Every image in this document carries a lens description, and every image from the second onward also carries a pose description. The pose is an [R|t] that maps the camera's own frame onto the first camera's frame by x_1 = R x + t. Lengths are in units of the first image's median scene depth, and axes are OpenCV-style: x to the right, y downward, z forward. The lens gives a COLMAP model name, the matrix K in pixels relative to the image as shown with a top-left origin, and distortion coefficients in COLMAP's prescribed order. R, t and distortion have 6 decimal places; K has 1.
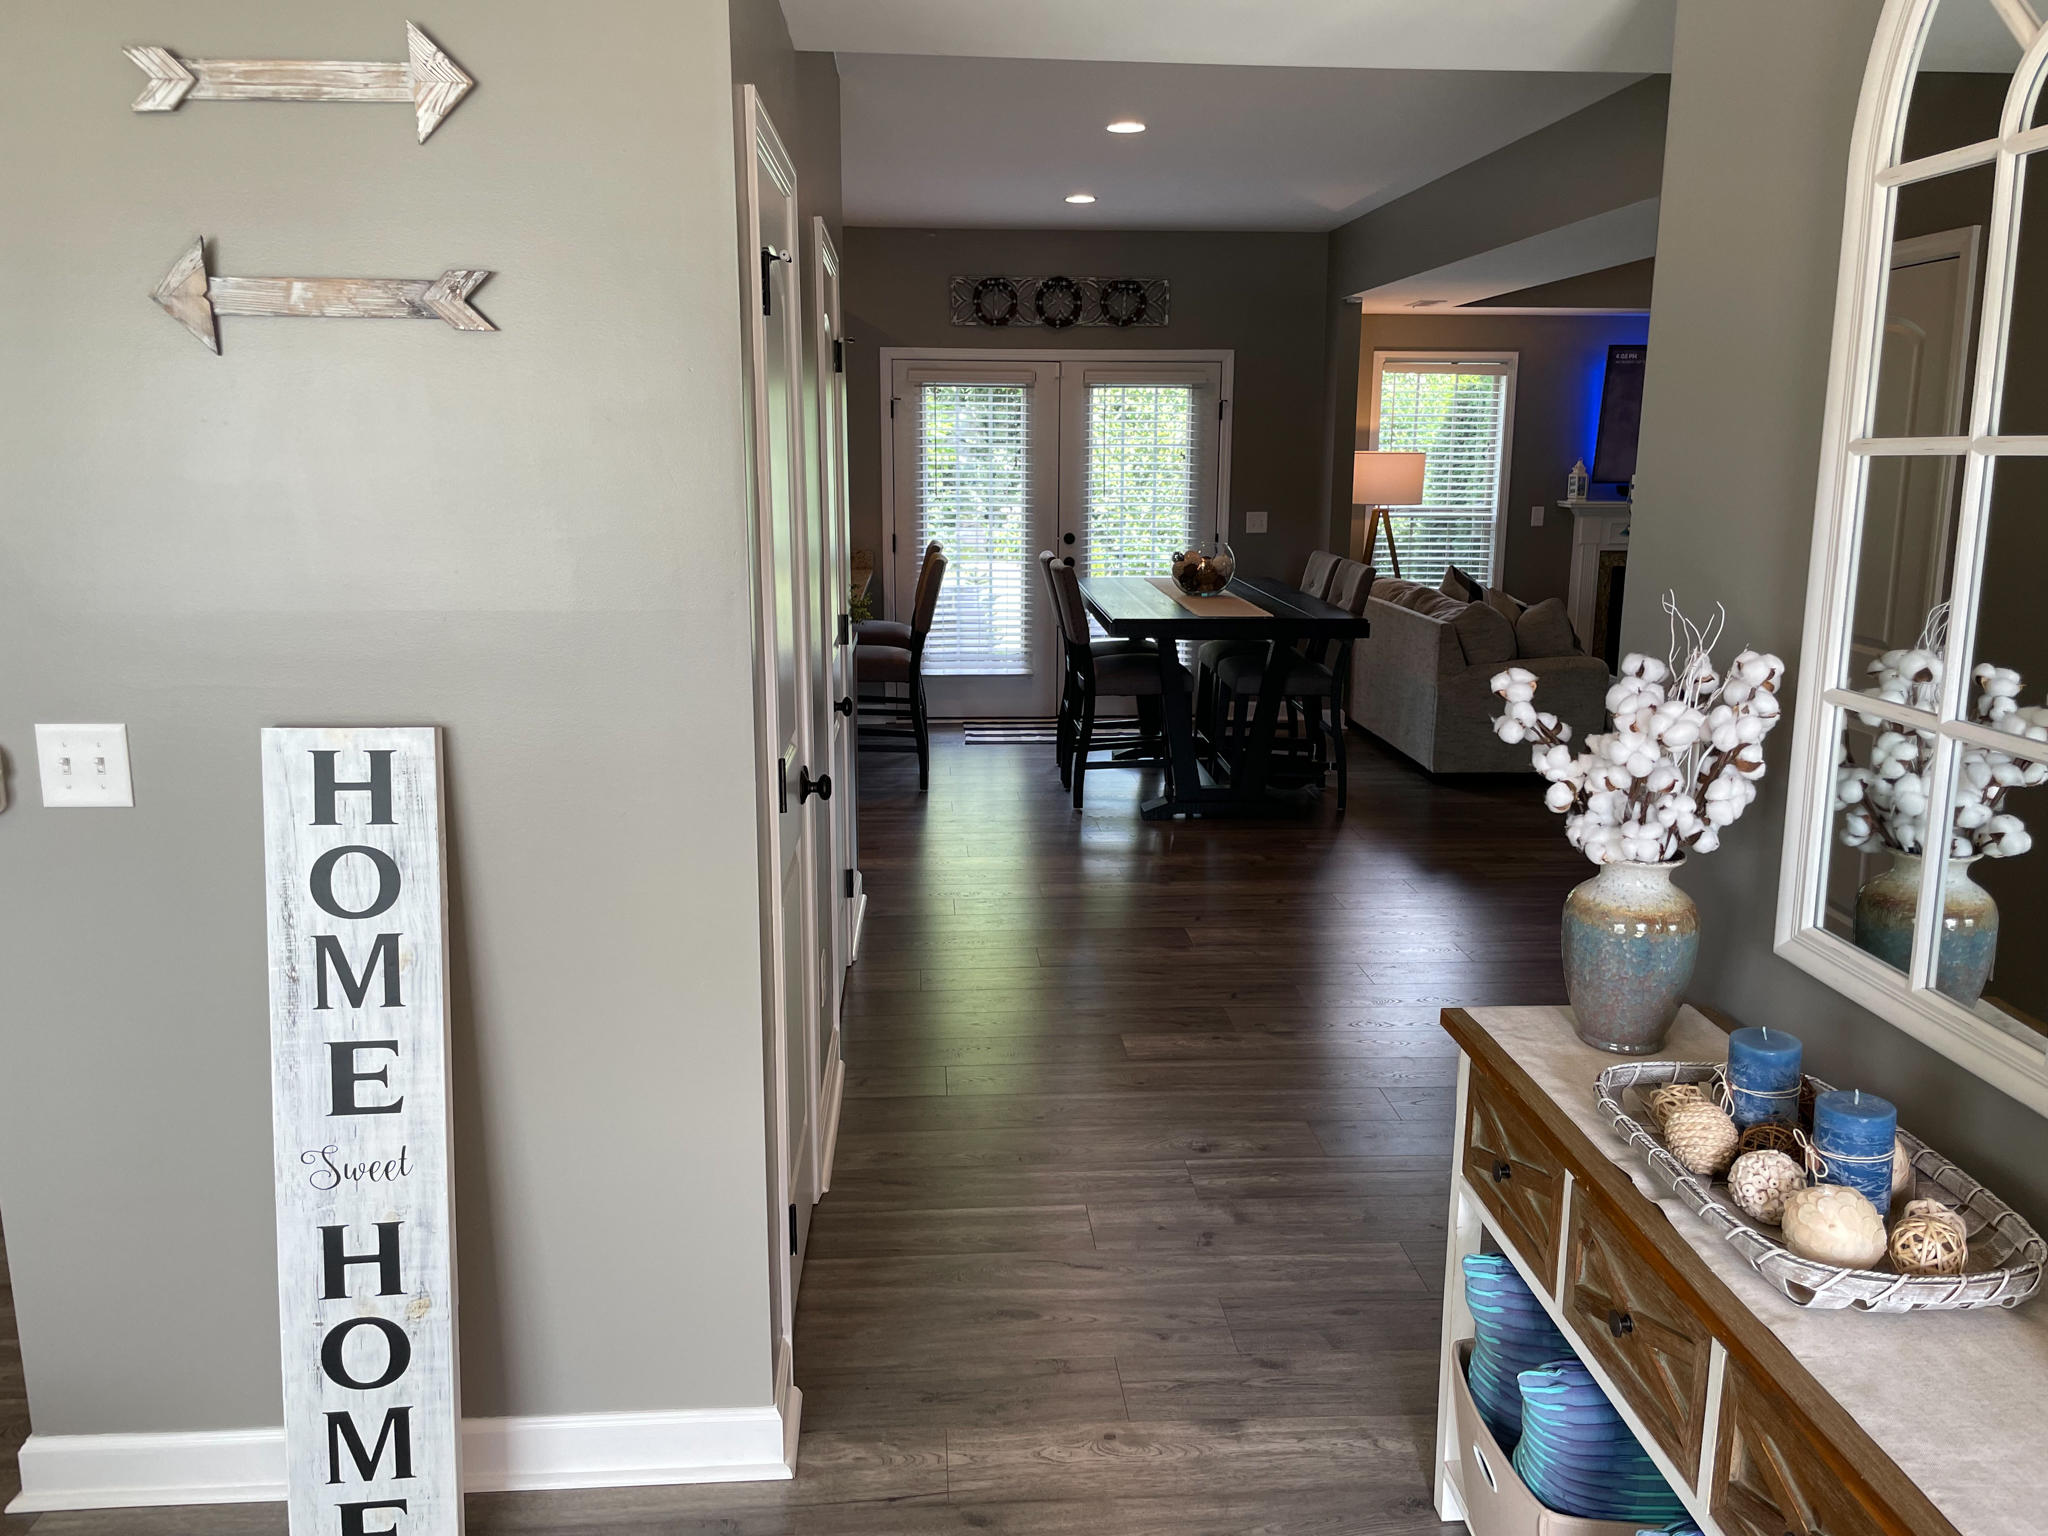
lens RADIAL K [[1543.6, 0, 1009.5], [0, 1543.6, 764.6], [0, 0, 1]] dist [0.042426, -0.062742]
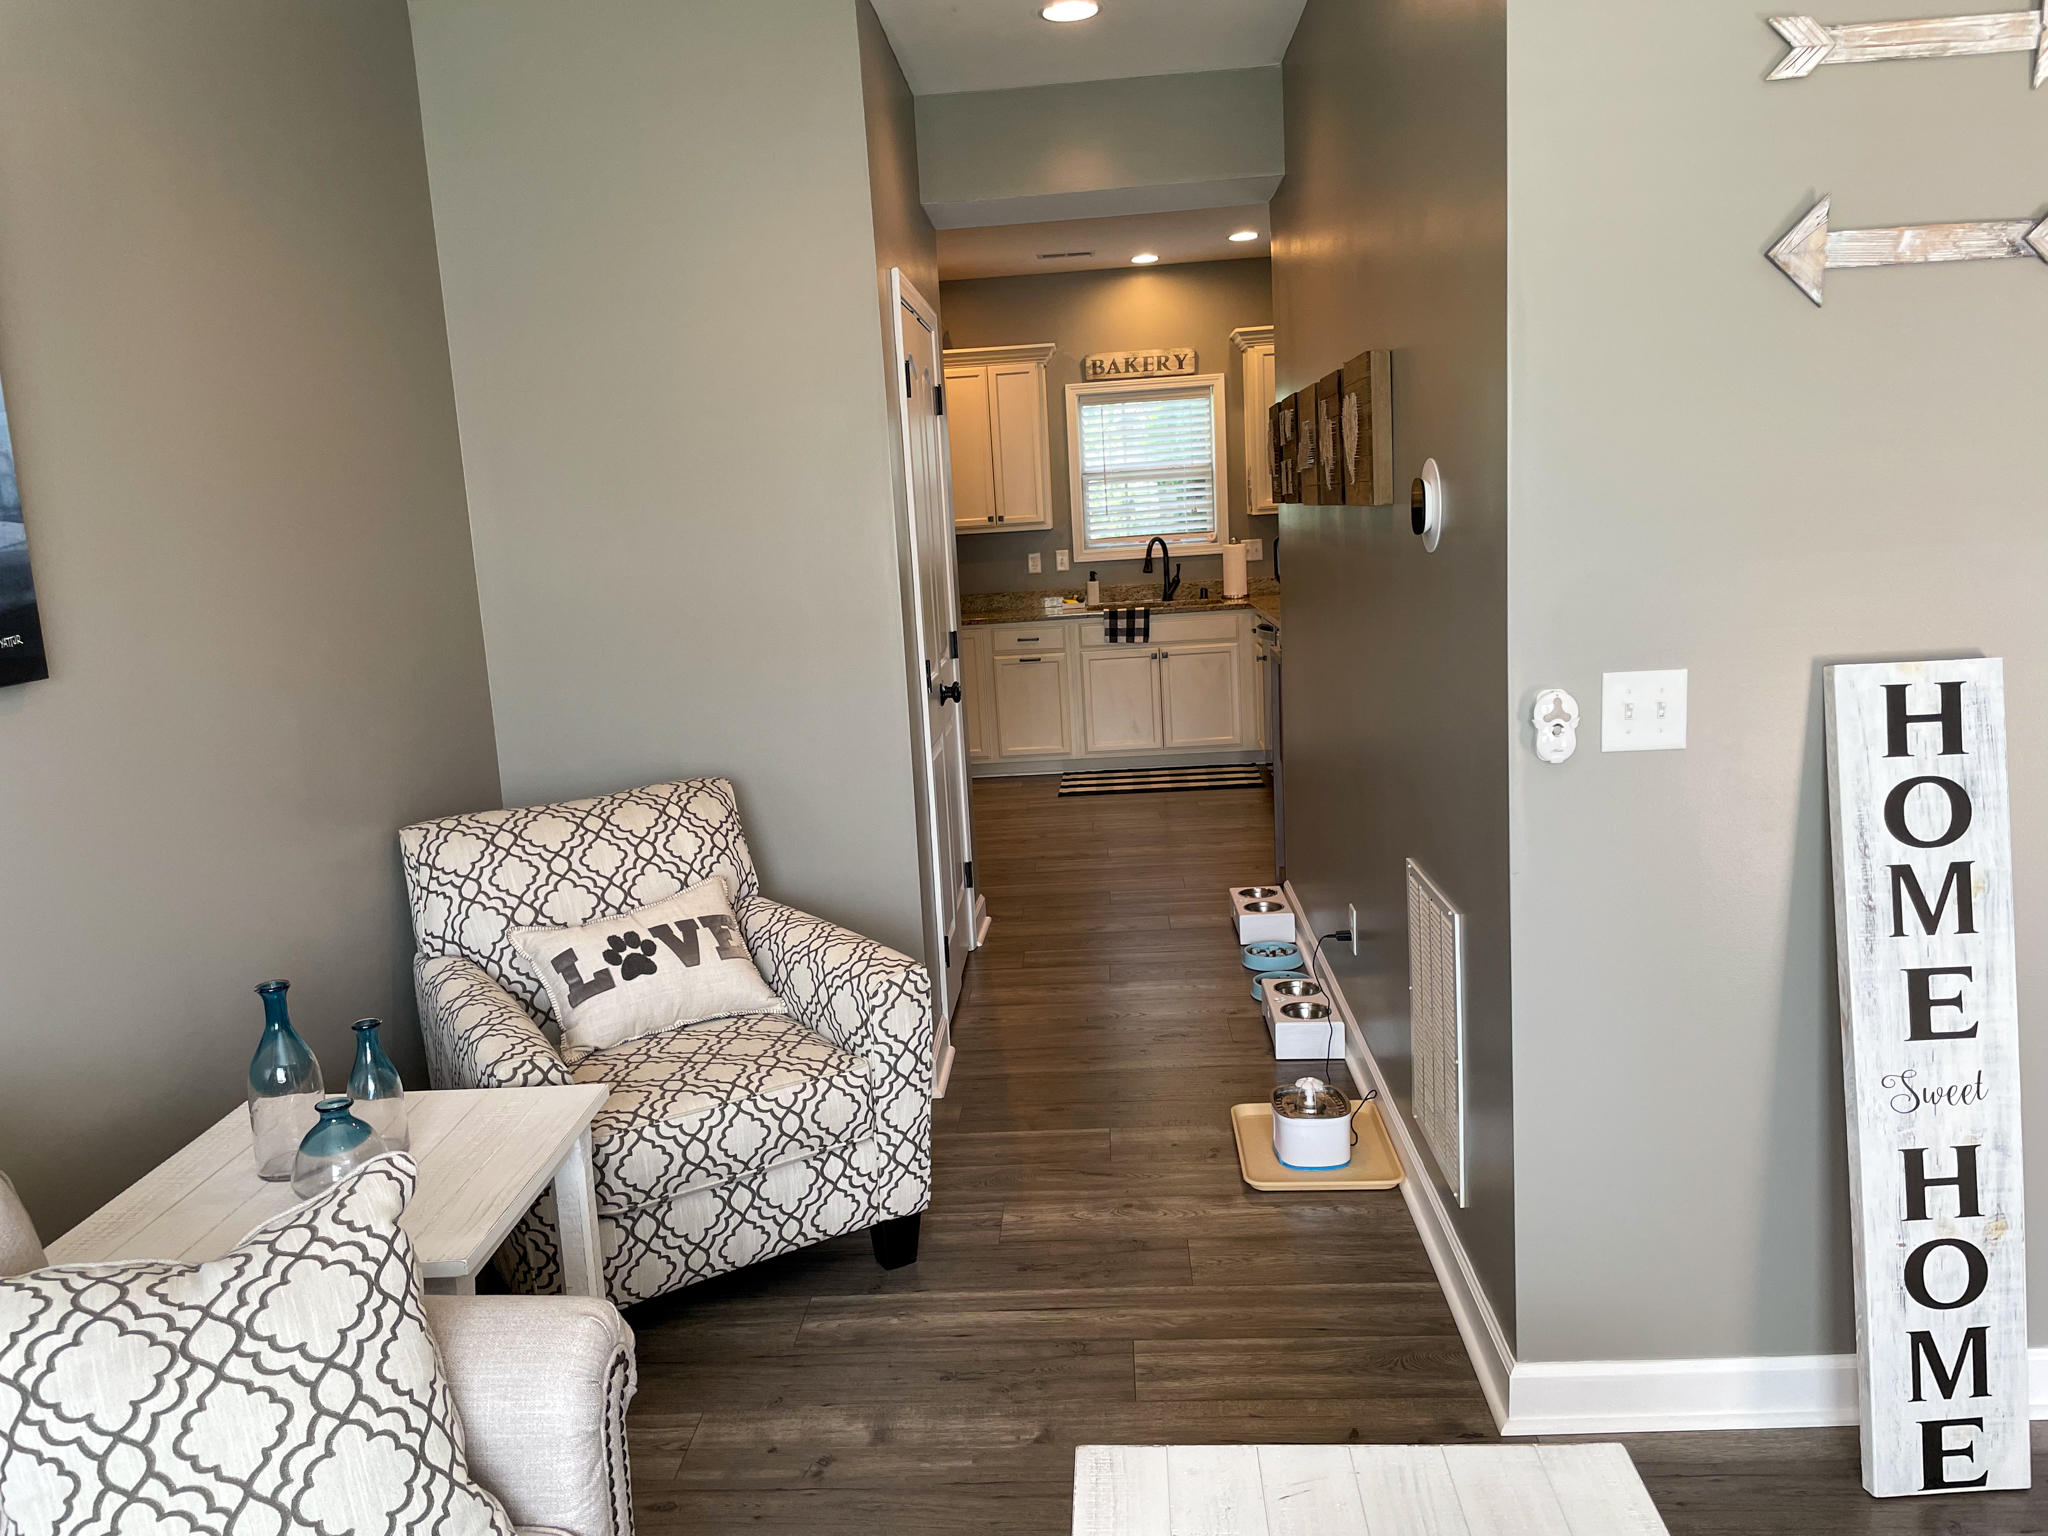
lens RADIAL K [[1543.6, 0, 937.6], [0, 1543.6, 774.3], [0, 0, 1]] dist [0.042426, -0.062742]
pose [[0.987013, -0.041126, -0.155286, -0.902682], [0.038461, 0.999057, -0.020124, 0.046301], [0.155967, 0.013890, 0.987665, -0.114959]]
